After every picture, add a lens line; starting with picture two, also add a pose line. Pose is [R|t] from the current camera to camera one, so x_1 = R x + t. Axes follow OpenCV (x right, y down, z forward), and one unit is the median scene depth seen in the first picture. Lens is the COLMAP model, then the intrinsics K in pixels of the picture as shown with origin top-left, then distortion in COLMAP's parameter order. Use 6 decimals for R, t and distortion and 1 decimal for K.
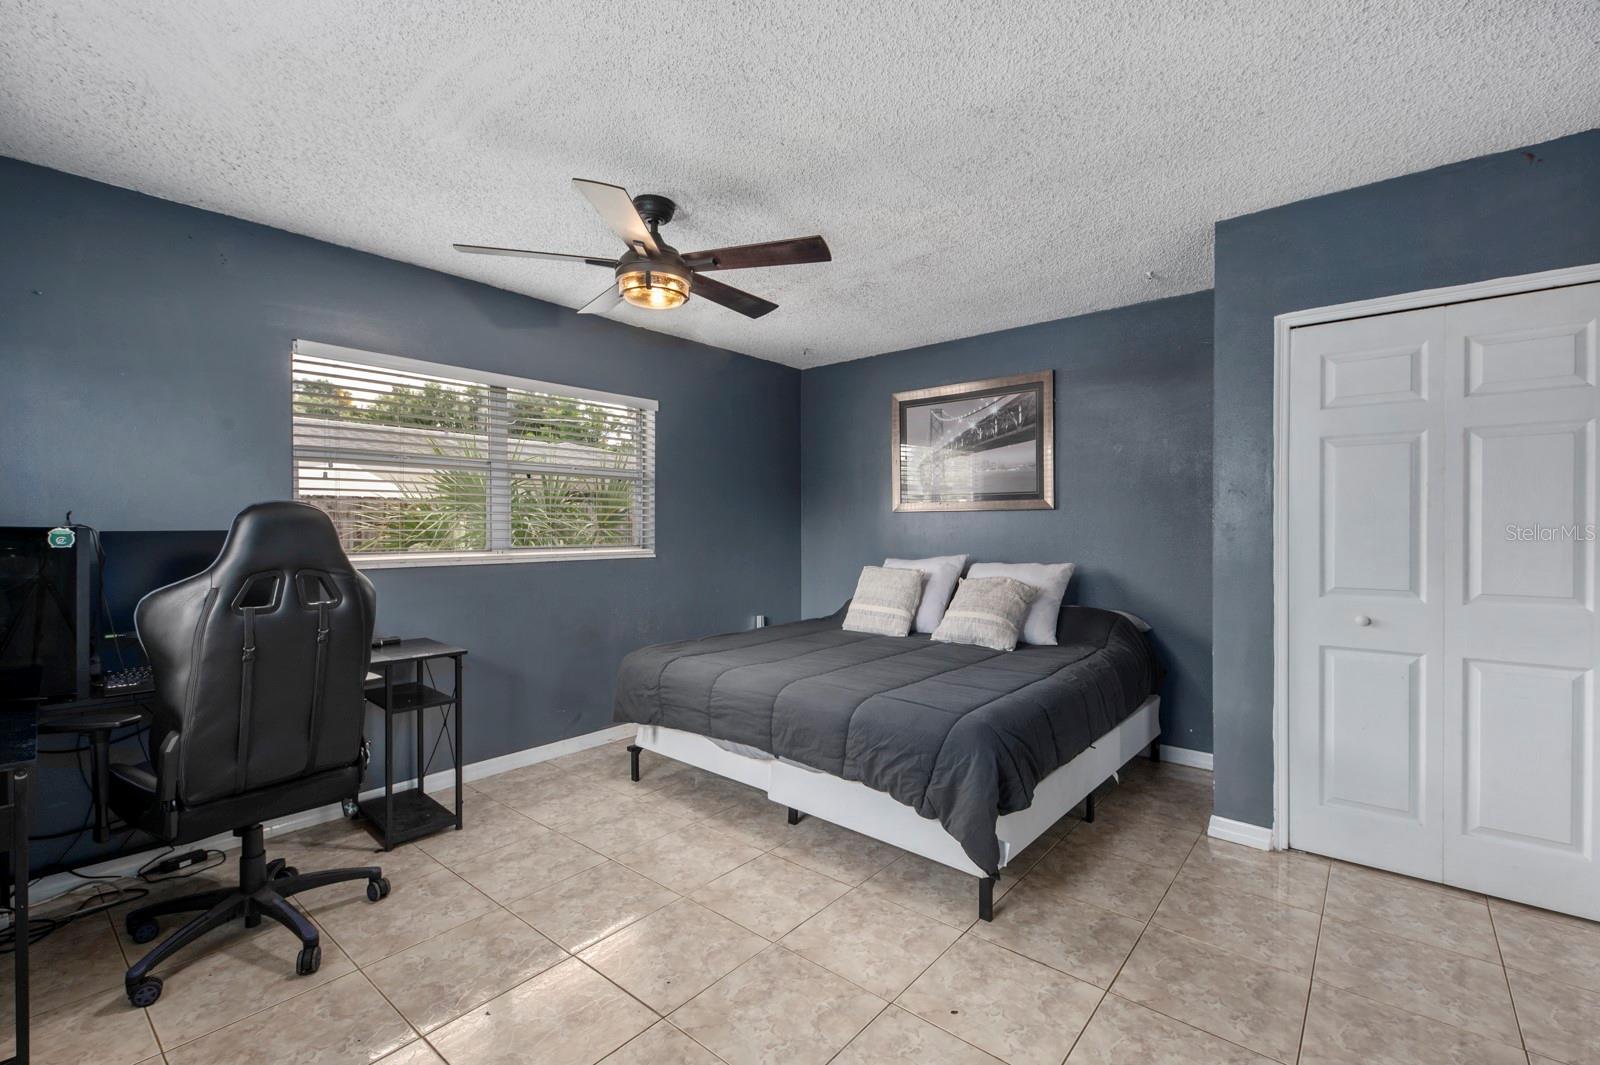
lens RADIAL K [[687.7, 0, 812.2], [0, 687.7, 530.3], [0, 0, 1]] dist [0.004592, -0.000375]
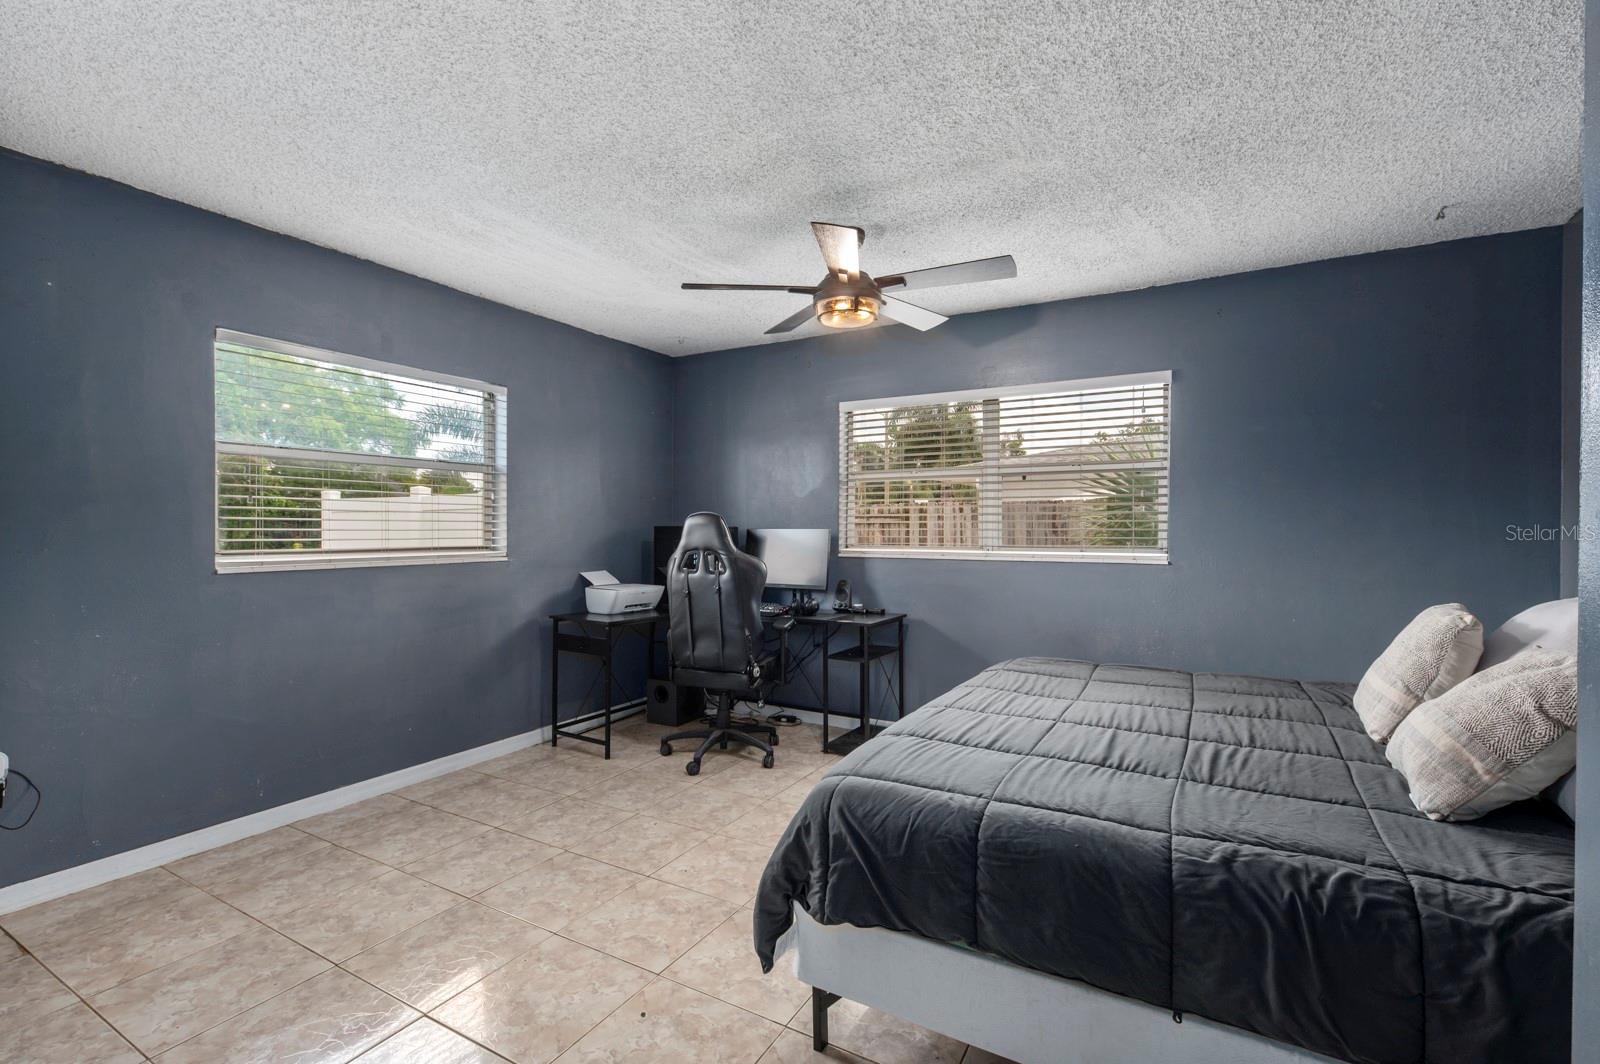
lens RADIAL K [[715.6, 0, 807.6], [0, 715.6, 530.8], [0, 0, 1]] dist [0.008868, -0.003635]
pose [[0.179173, 0.004923, -0.983805, 0.867969], [-0.001826, 0.999987, 0.004671, -0.005456], [0.983816, 0.000959, 0.179180, 0.715273]]
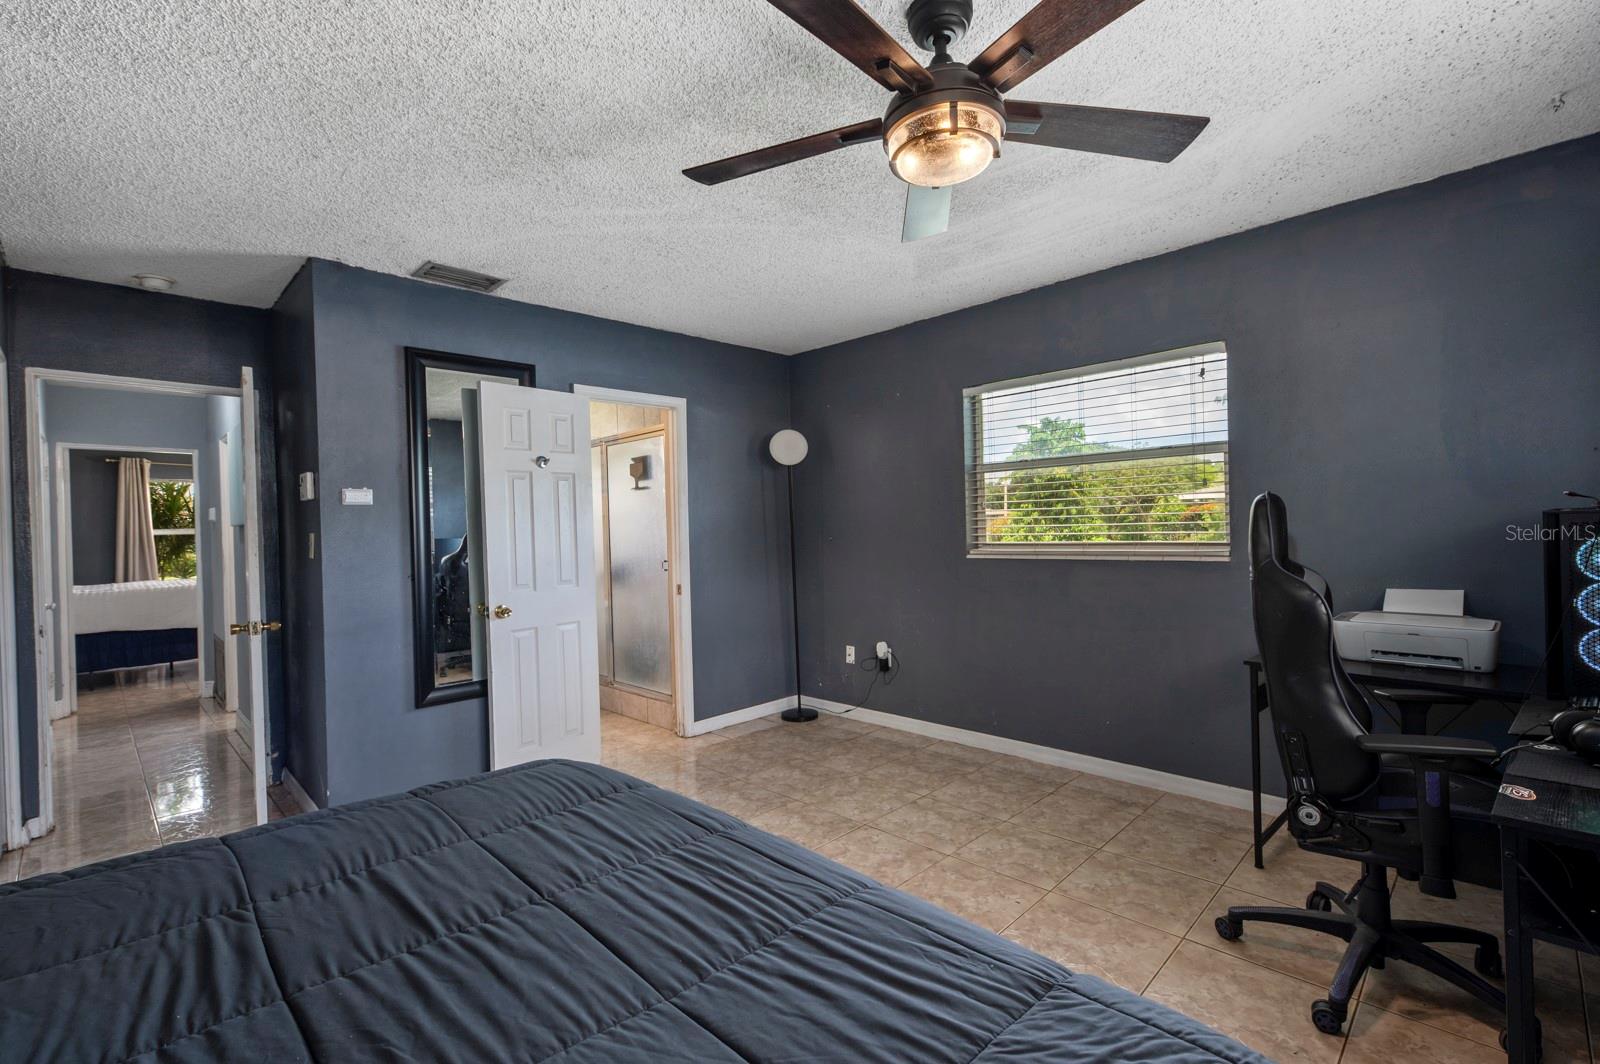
lens RADIAL K [[687.7, 0, 794.0], [0, 687.7, 534.8], [0, 0, 1]] dist [0.004592, -0.000375]
pose [[-0.996464, 0.019635, 0.081697, -0.119048], [0.020153, 0.999782, 0.005519, 0.000551], [-0.081571, 0.007146, -0.996642, 1.571590]]
